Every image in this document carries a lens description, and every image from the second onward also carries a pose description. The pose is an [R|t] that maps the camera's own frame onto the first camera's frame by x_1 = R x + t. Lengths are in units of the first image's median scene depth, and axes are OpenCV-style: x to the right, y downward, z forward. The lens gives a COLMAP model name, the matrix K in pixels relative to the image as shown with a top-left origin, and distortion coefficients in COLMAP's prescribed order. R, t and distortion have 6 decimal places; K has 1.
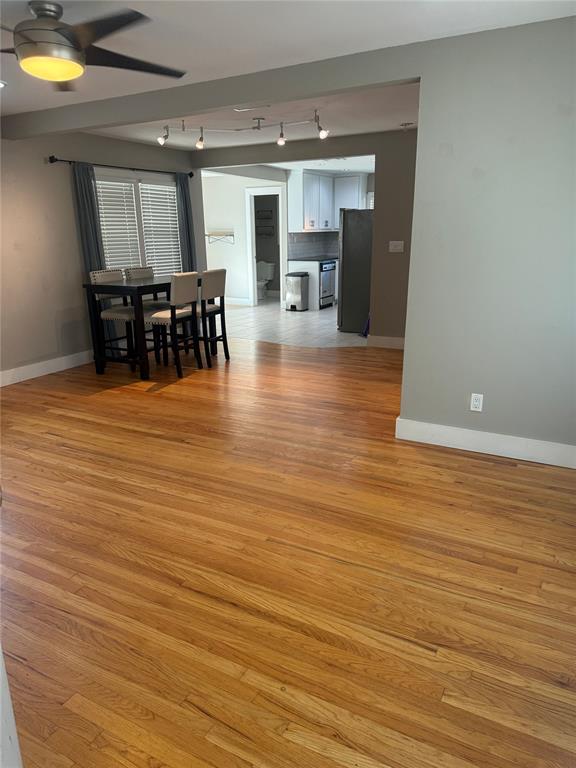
lens RADIAL K [[539.9, 0, 290.7], [0, 539.9, 386.0], [0, 0, 1]] dist [0.035381, -0.046965]
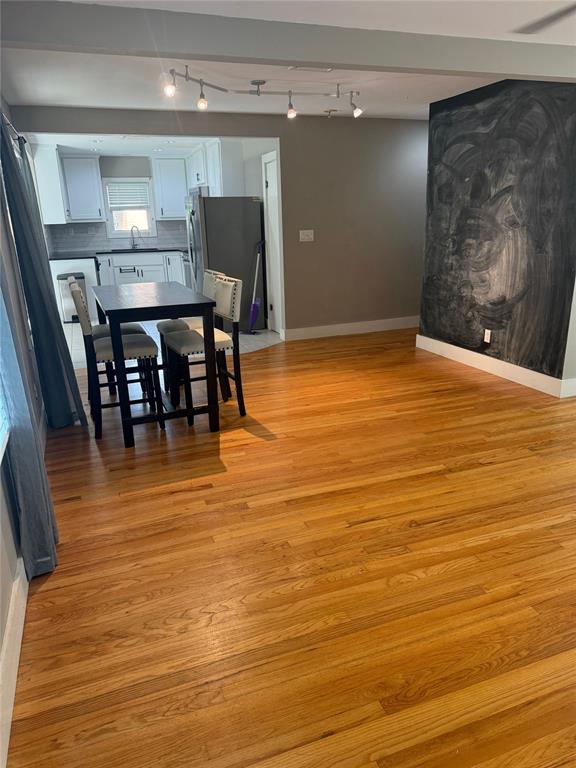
lens RADIAL K [[539.9, 0, 283.8], [0, 539.9, 383.4], [0, 0, 1]] dist [0.035381, -0.046965]
pose [[0.677731, -0.228779, 0.698814, -0.762141], [0.220920, 0.969812, 0.103243, -0.138782], [-0.701338, 0.084411, 0.707813, 0.467035]]
